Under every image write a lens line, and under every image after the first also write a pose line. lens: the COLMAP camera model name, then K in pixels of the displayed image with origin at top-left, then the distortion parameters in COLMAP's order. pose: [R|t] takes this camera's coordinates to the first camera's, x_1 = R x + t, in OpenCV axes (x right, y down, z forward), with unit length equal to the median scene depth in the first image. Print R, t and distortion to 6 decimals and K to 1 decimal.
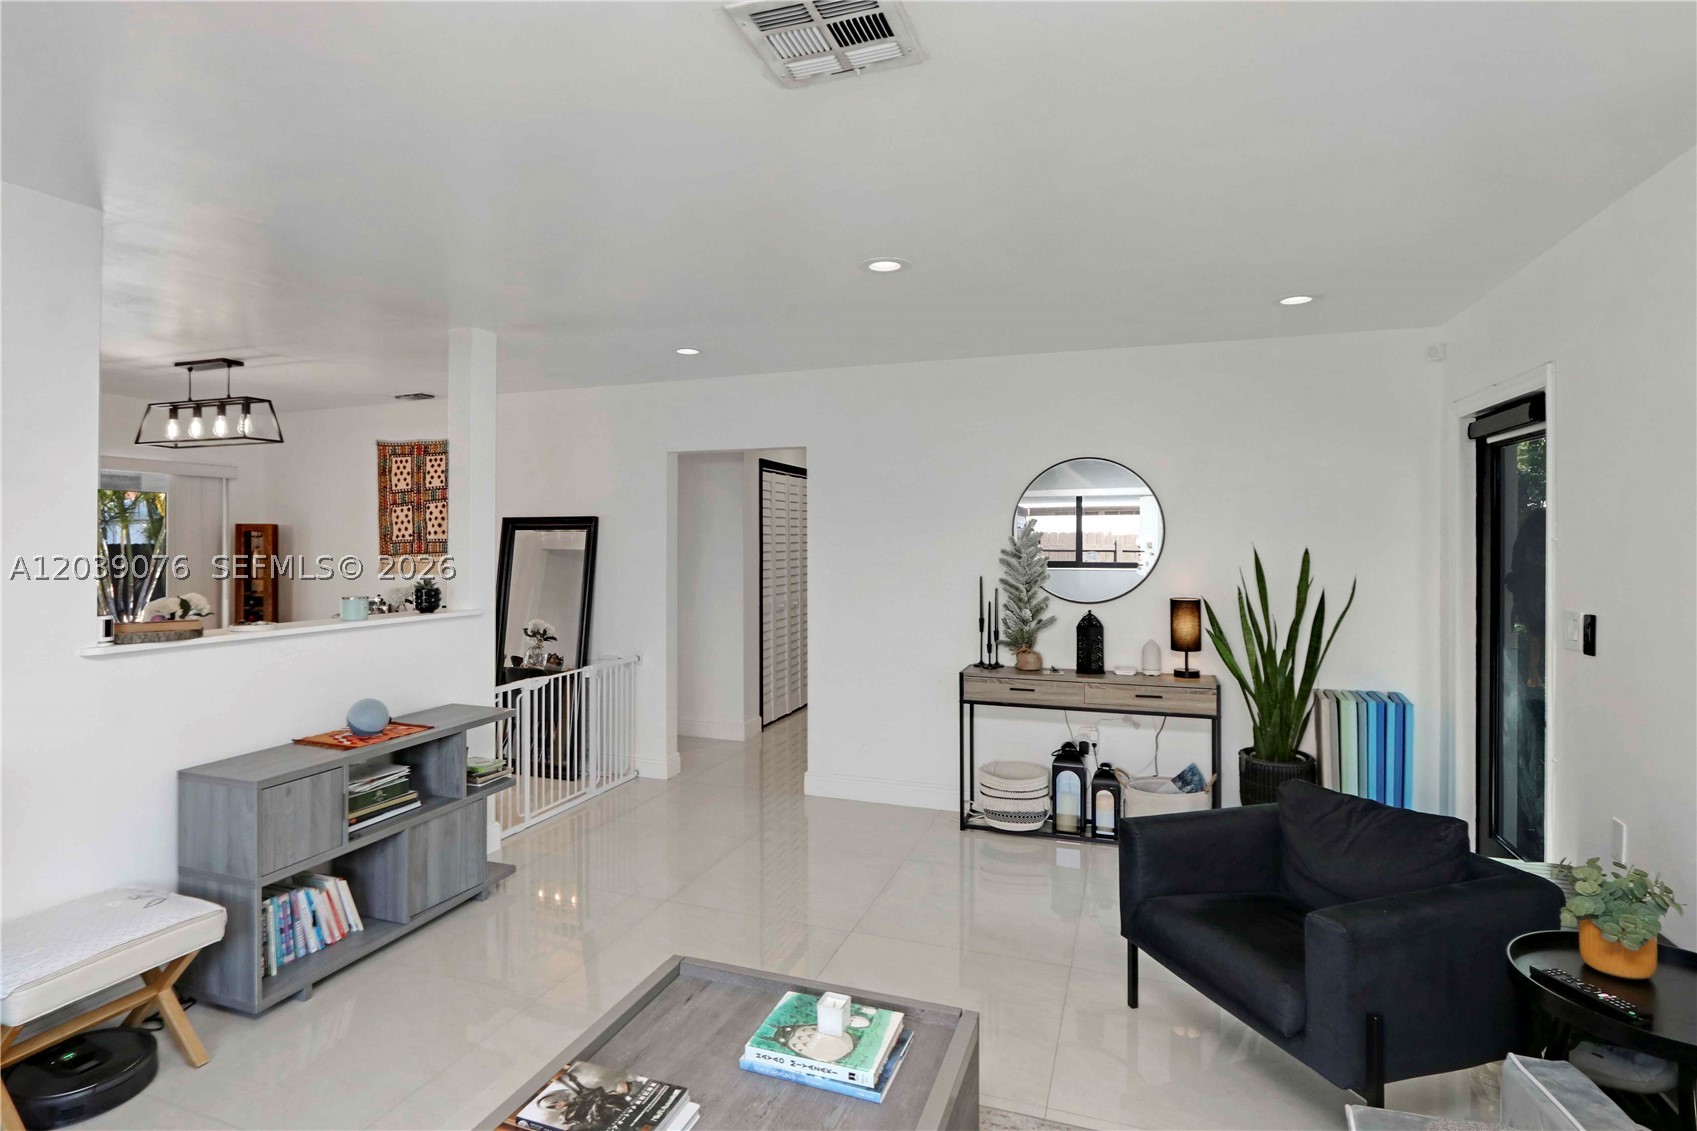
lens RADIAL K [[876.7, 0, 809.2], [0, 876.7, 529.4], [0, 0, 1]] dist [-0.017311, 0.004532]
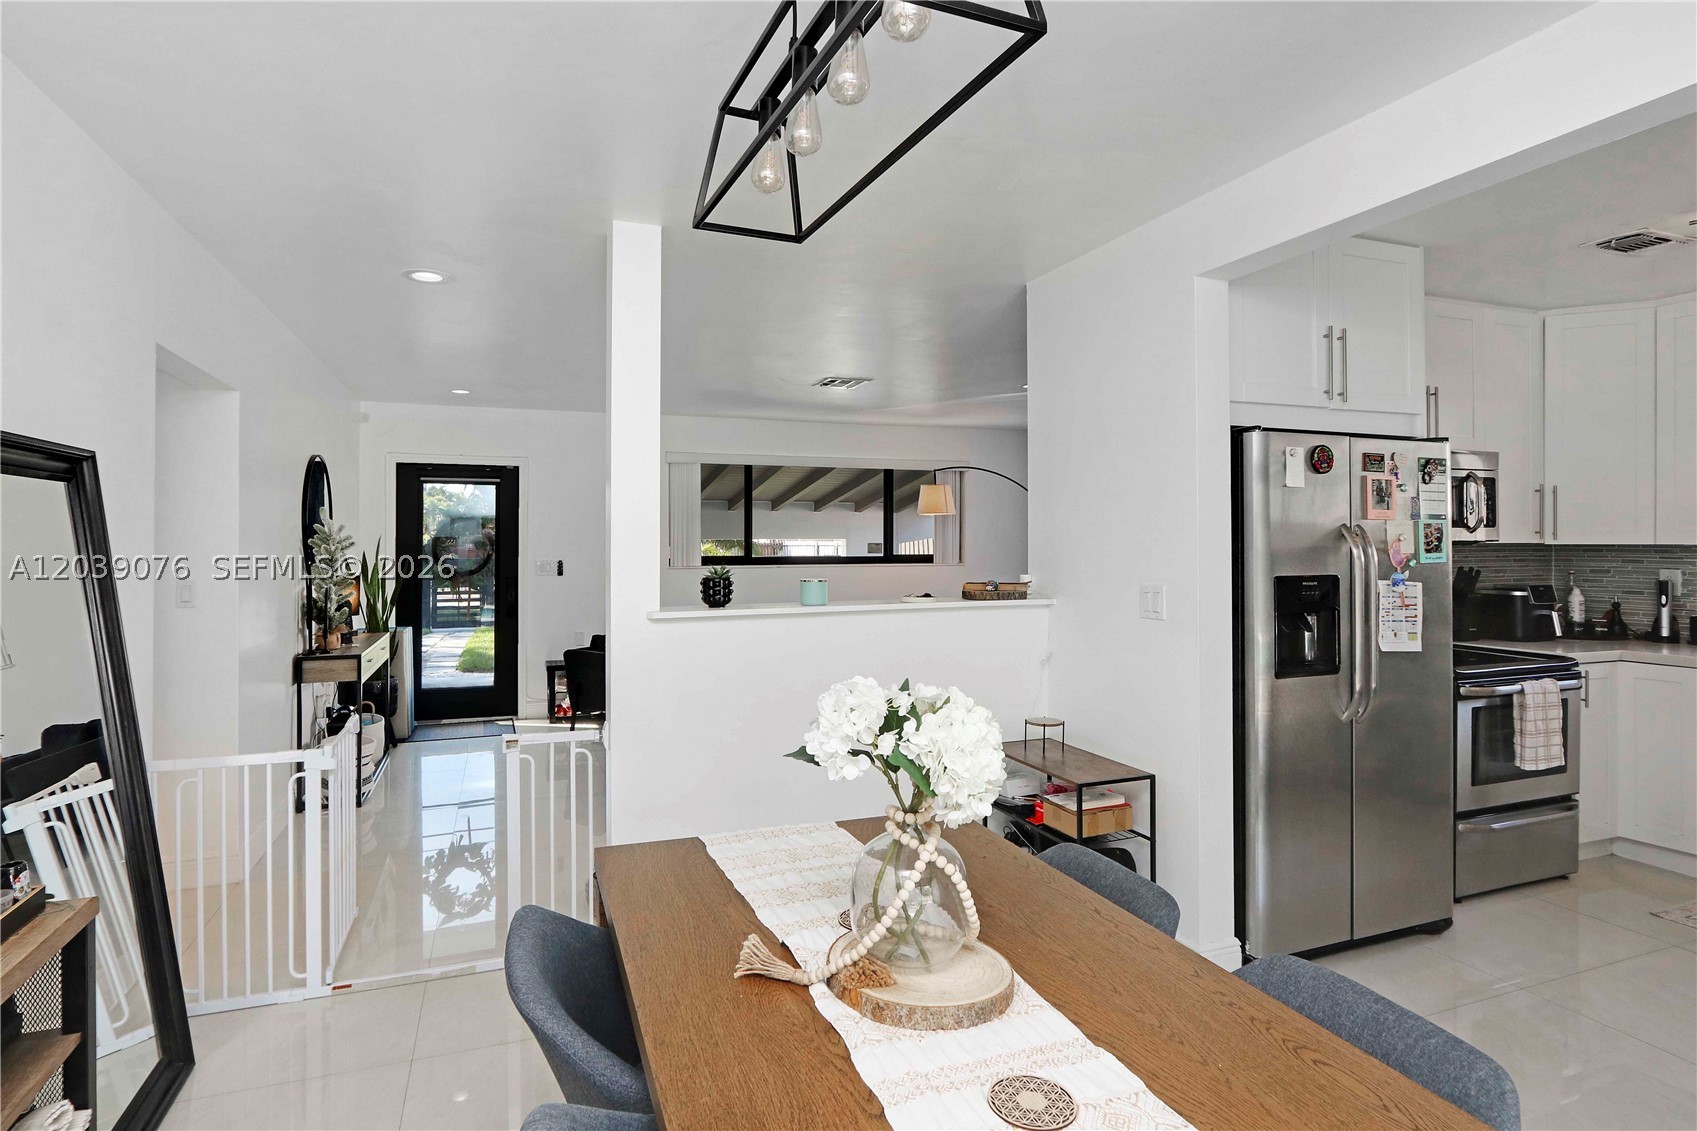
lens RADIAL K [[876.7, 0, 844.7], [0, 876.7, 544.3], [0, 0, 1]] dist [-0.017311, 0.004532]
pose [[-0.663527, 0.001224, 0.748151, -0.951805], [-0.004848, 0.999971, -0.005935, 0.035270], [-0.748137, -0.007565, -0.663502, 1.206156]]
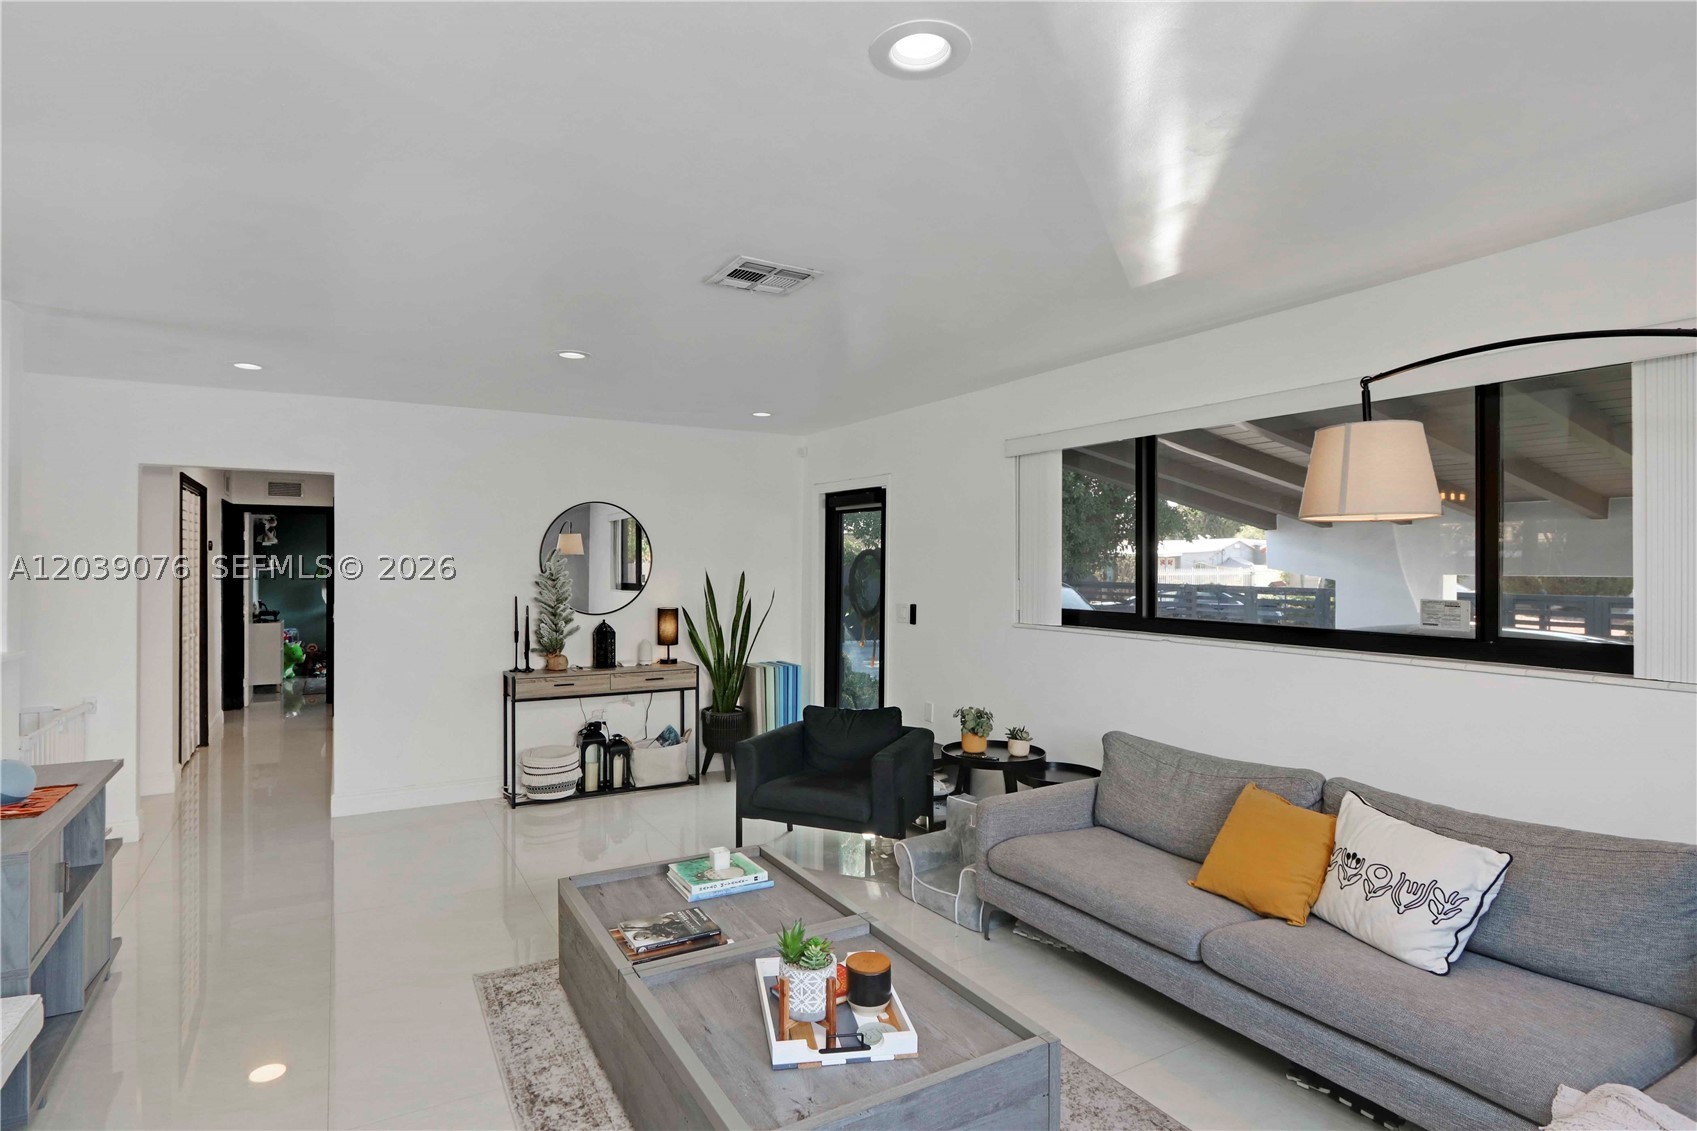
lens RADIAL K [[876.7, 0, 817.0], [0, 876.7, 554.7], [0, 0, 1]] dist [-0.017311, 0.004532]
pose [[0.642177, 0.009924, 0.766492, -0.455675], [-0.012632, 0.999917, -0.002363, -0.004688], [-0.766452, -0.008165, 0.642249, -0.076278]]
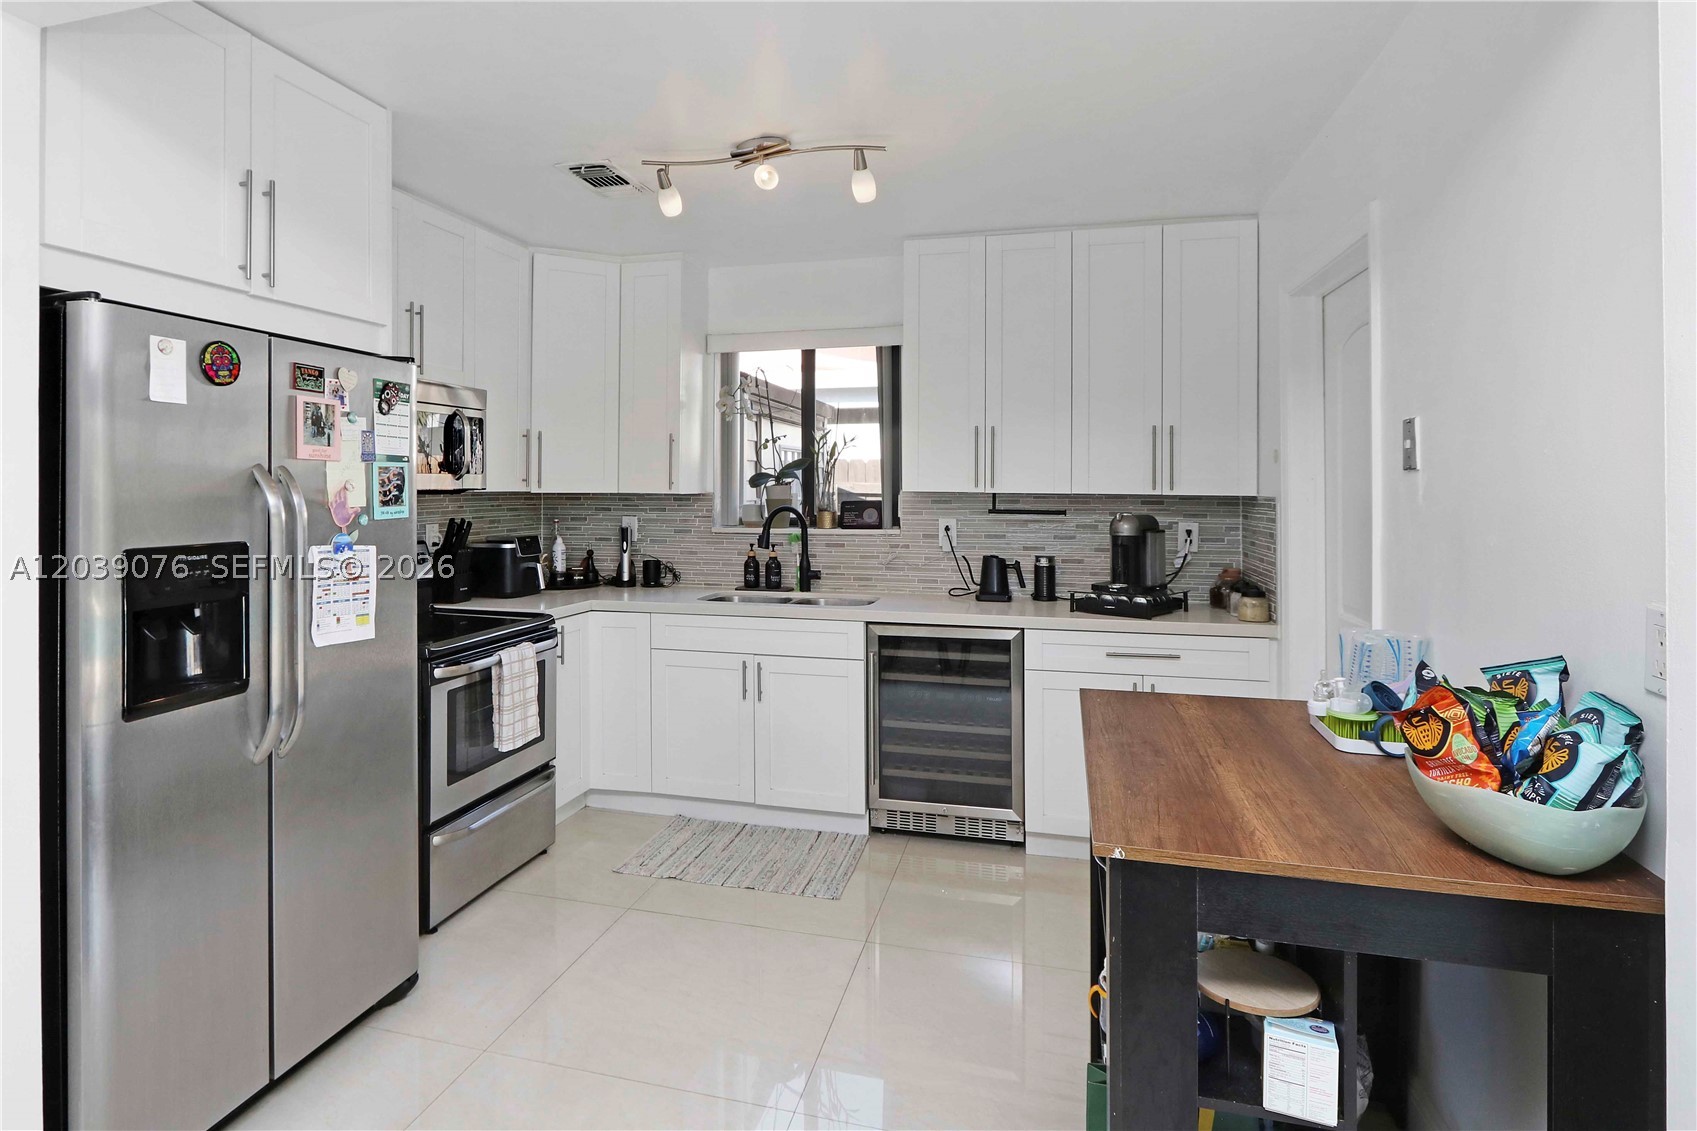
lens RADIAL K [[908.7, 0, 789.6], [0, 908.7, 479.2], [0, 0, 1]] dist [-0.025673, 0.004050]
pose [[-0.996564, -0.000695, -0.082818, -0.939764], [0.000983, 0.999795, -0.020224, 0.031401], [0.082815, -0.020236, -0.996360, 0.978633]]
